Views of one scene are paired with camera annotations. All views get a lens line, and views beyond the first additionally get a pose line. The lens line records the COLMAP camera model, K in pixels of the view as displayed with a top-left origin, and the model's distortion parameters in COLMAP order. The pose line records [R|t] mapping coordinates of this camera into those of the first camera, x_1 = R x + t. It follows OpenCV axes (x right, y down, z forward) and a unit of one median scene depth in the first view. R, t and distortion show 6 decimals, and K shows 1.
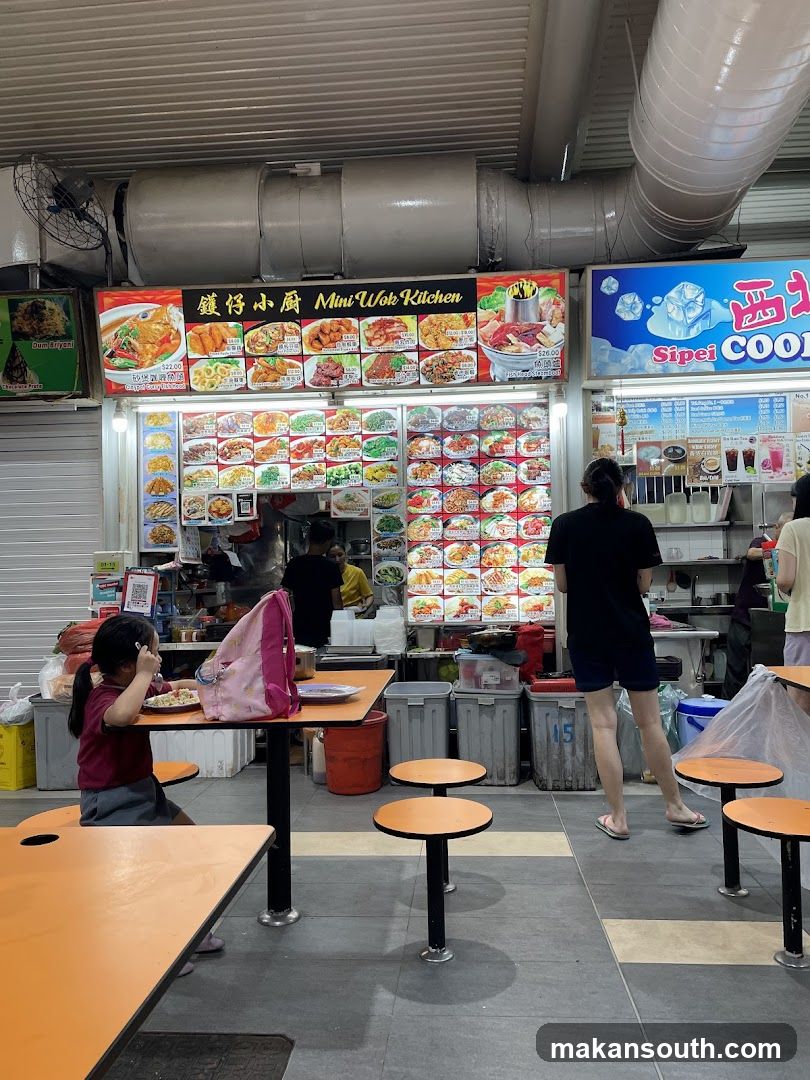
lens RADIAL K [[815.4, 0, 409.7], [0, 815.4, 556.2], [0, 0, 1]] dist [0.087329, -0.112142]
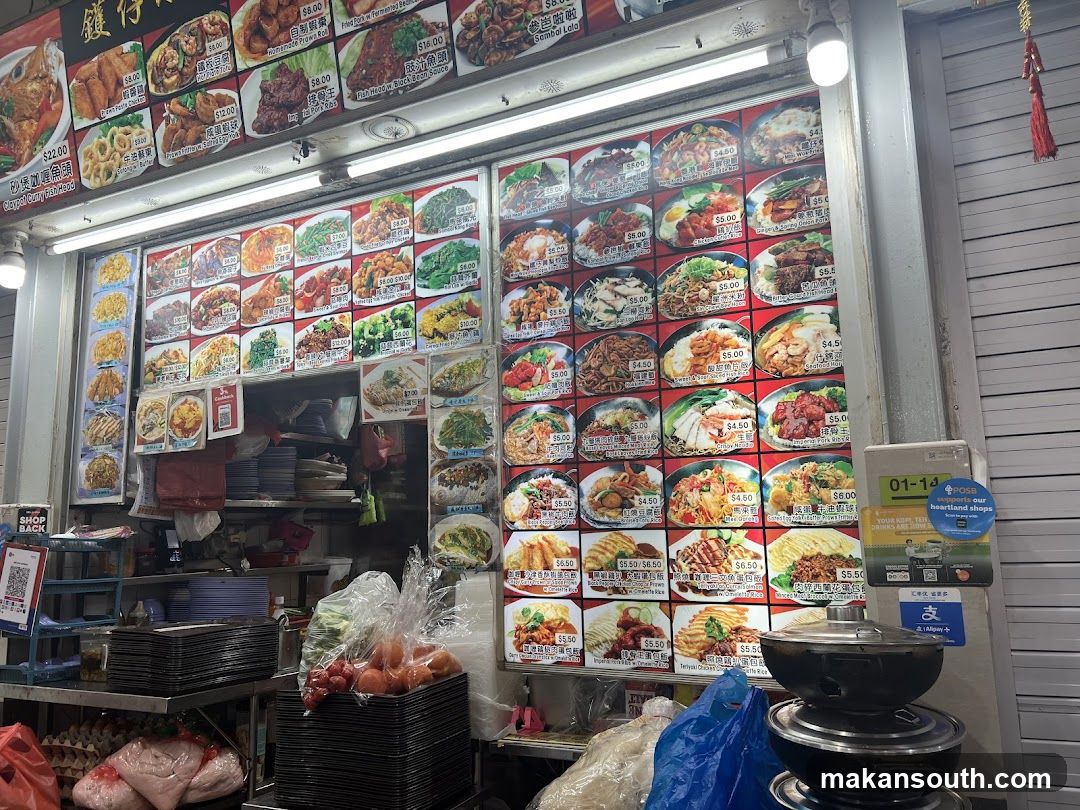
lens RADIAL K [[815.4, 0, 540.0], [0, 815.4, 405.0], [0, 0, 1]] dist [0.087329, -0.112142]
pose [[0.924952, -0.064047, -0.374650, 0.191488], [0.015396, 0.991205, -0.131438, 0.006498], [0.379773, 0.115806, 0.917803, 0.647207]]
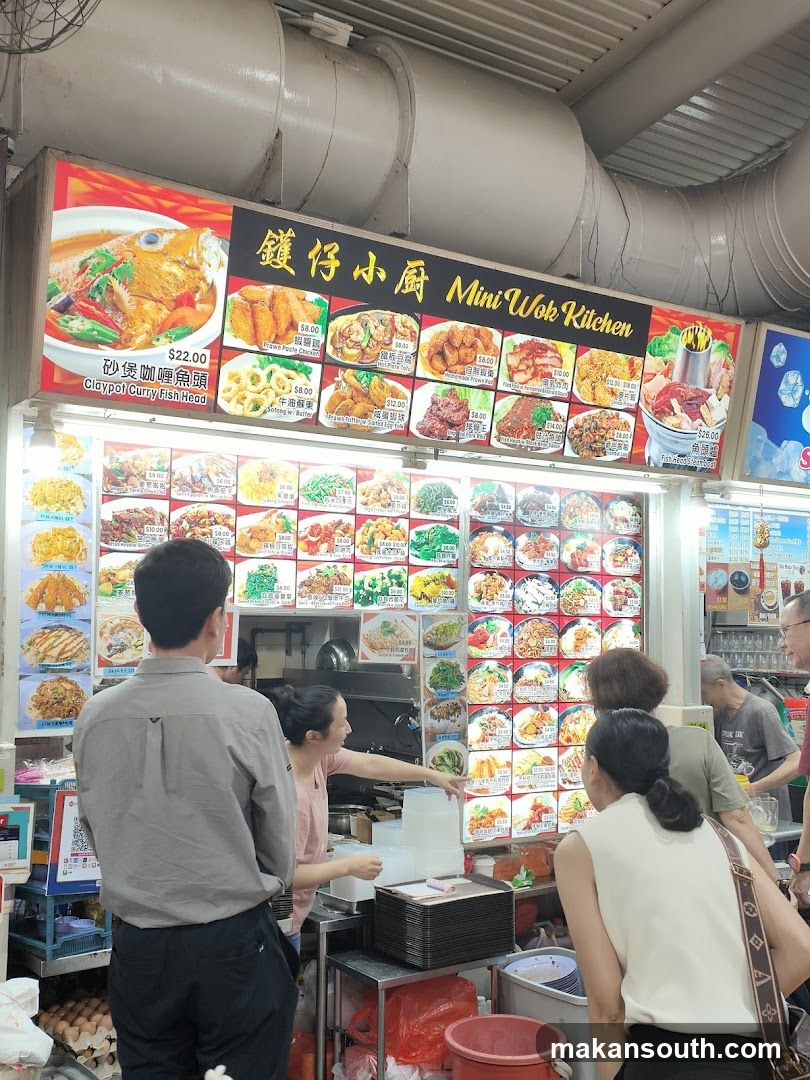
lens RADIAL K [[1178.0, 0, 403.1], [0, 1178.0, 582.6], [0, 0, 1]] dist [0.044966, 0.016465]
pose [[0.769724, 0.048803, 0.636508, -0.622685], [-0.029370, 0.998725, -0.041059, -0.075147], [-0.637700, 0.012910, 0.770176, 0.396738]]
